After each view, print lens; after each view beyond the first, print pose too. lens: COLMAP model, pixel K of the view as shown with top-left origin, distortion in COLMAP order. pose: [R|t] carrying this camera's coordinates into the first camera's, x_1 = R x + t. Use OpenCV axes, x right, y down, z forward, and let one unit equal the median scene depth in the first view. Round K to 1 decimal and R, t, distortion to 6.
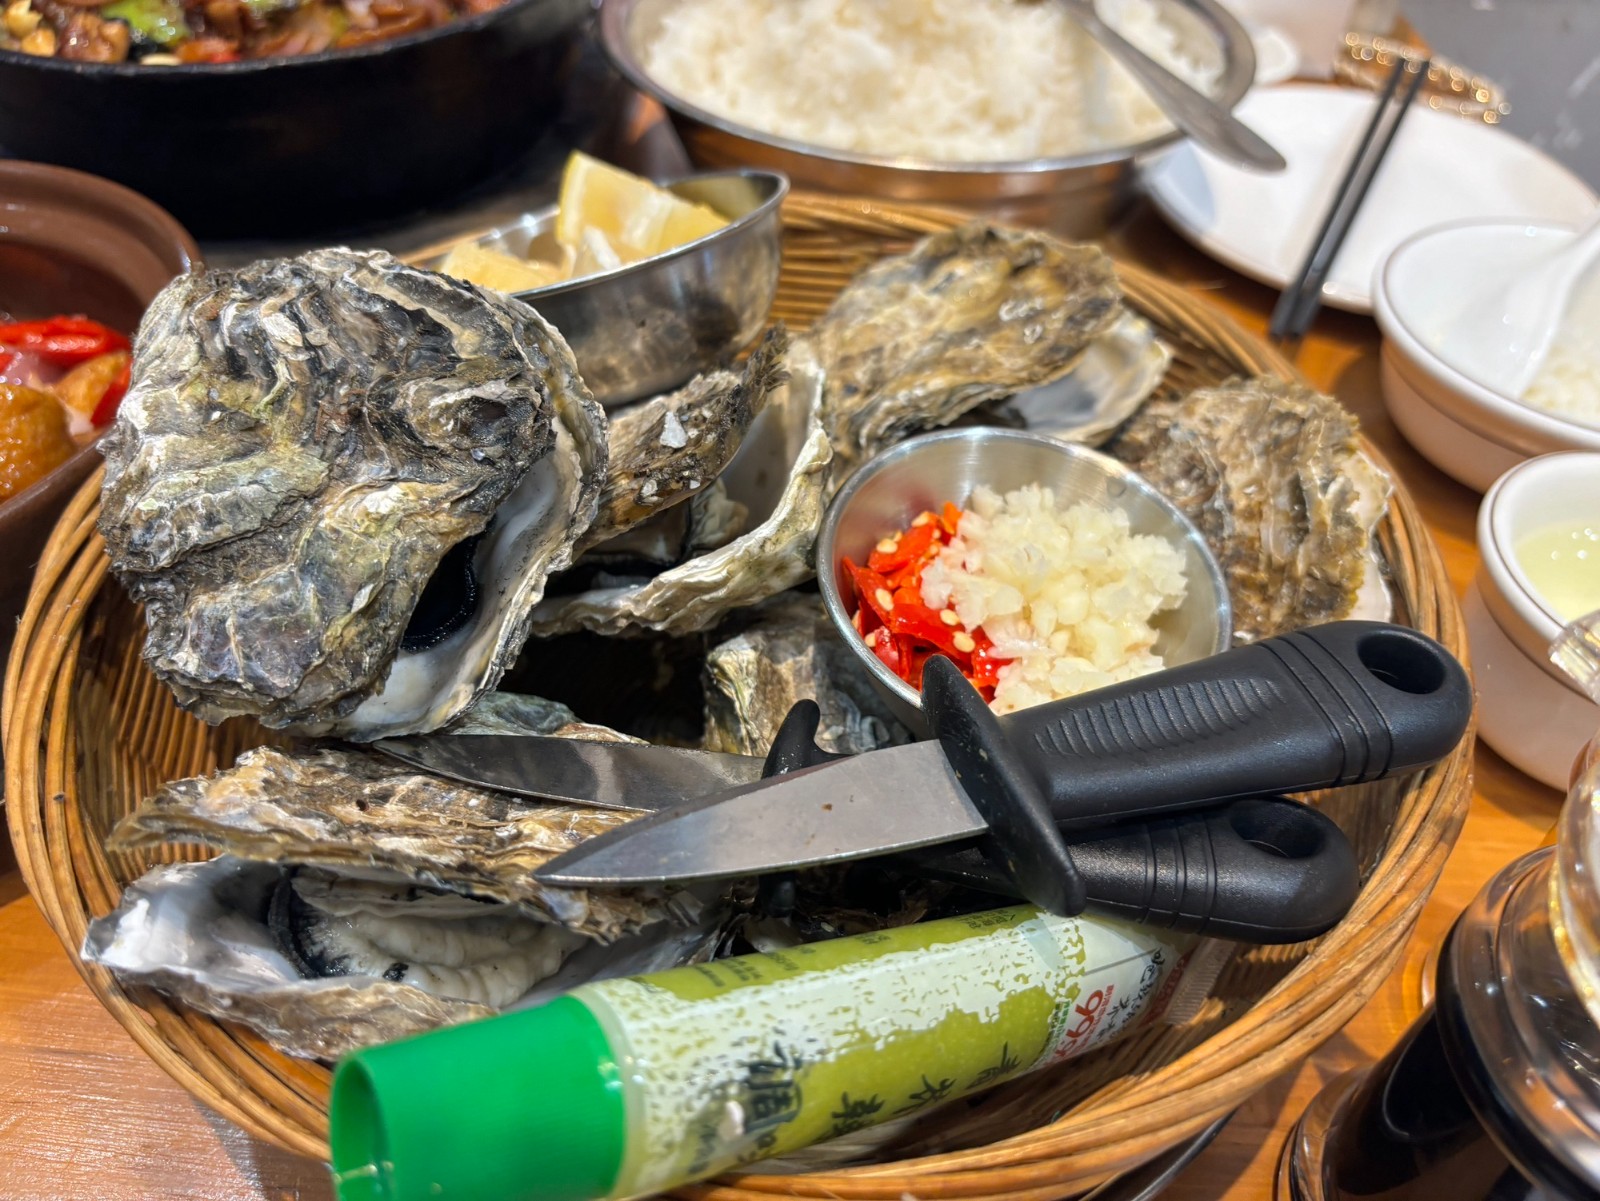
lens RADIAL K [[1225.4, 0, 809.0], [0, 1225.4, 603.4], [0, 0, 1]] dist [0.008258, -0.016515]
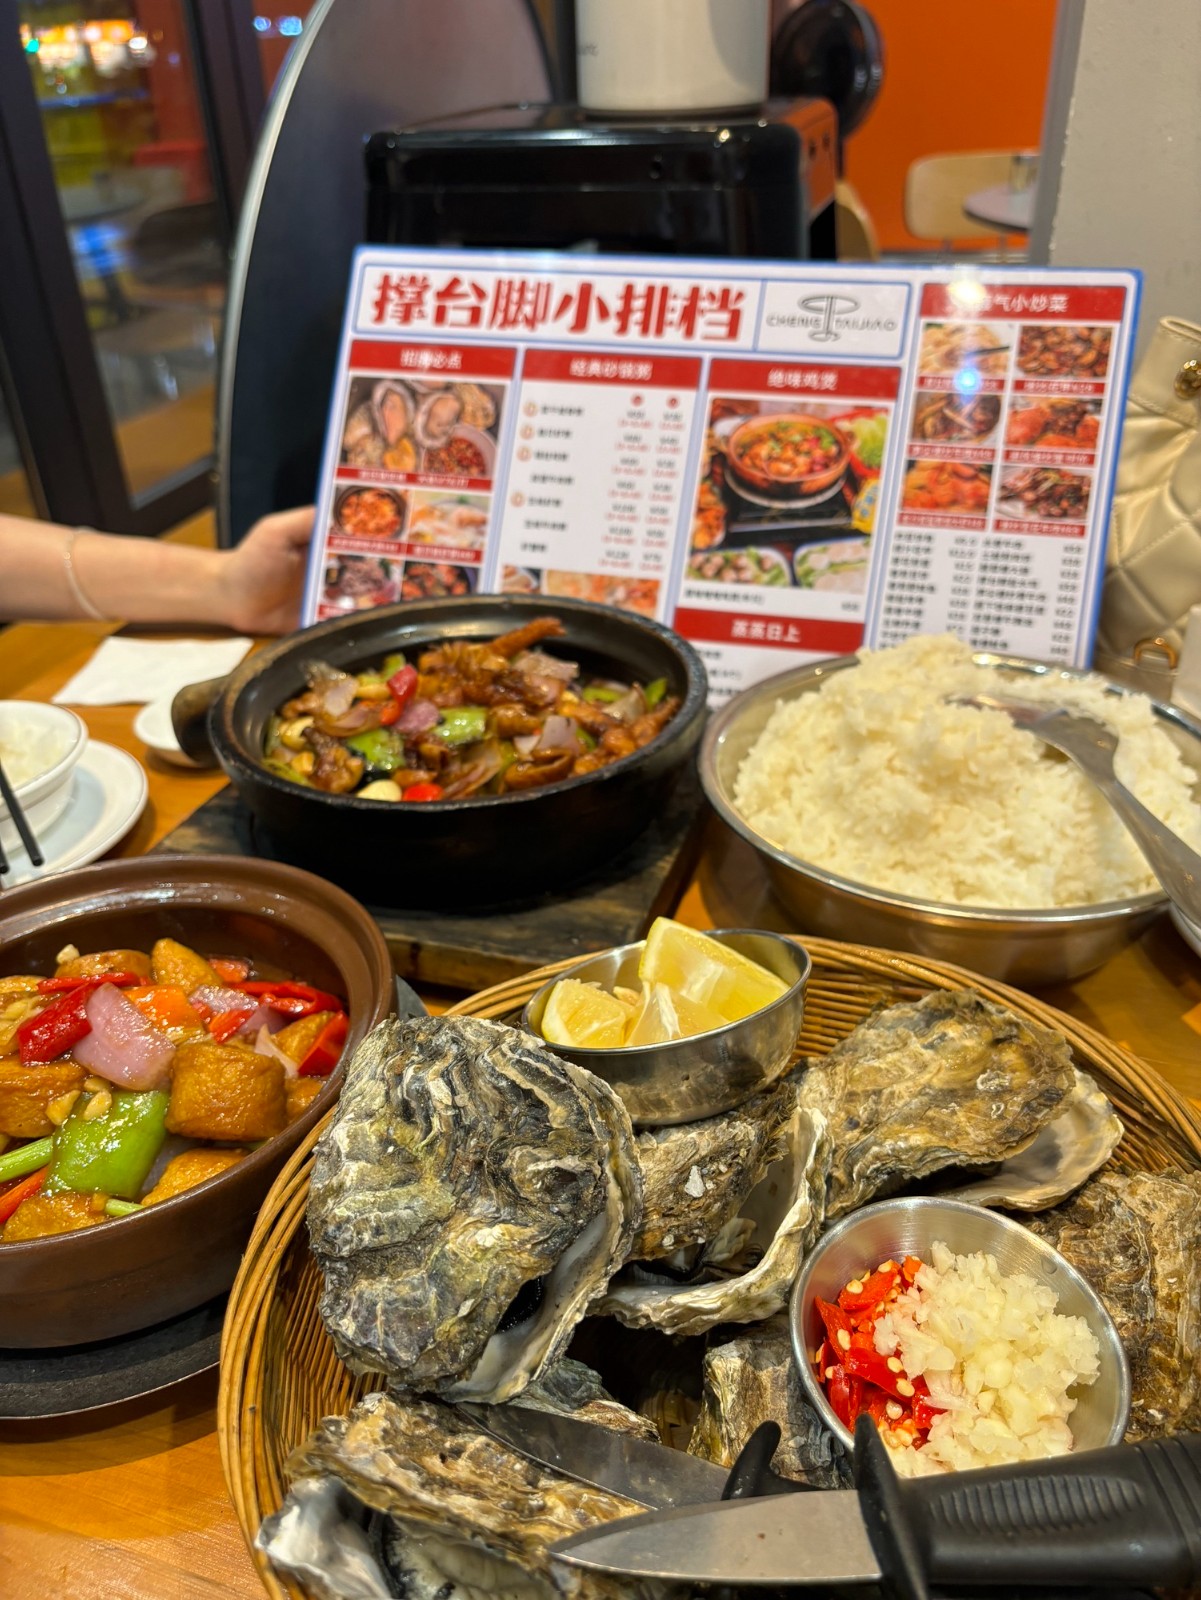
lens RADIAL K [[1225.4, 0, 603.9], [0, 1225.4, 806.9], [0, 0, 1]] dist [0.008258, -0.016515]
pose [[0.966512, 0.066042, -0.247979, 0.103755], [-0.124310, 0.965865, -0.227272, -0.226951], [0.224505, 0.250488, 0.941729, -0.421311]]
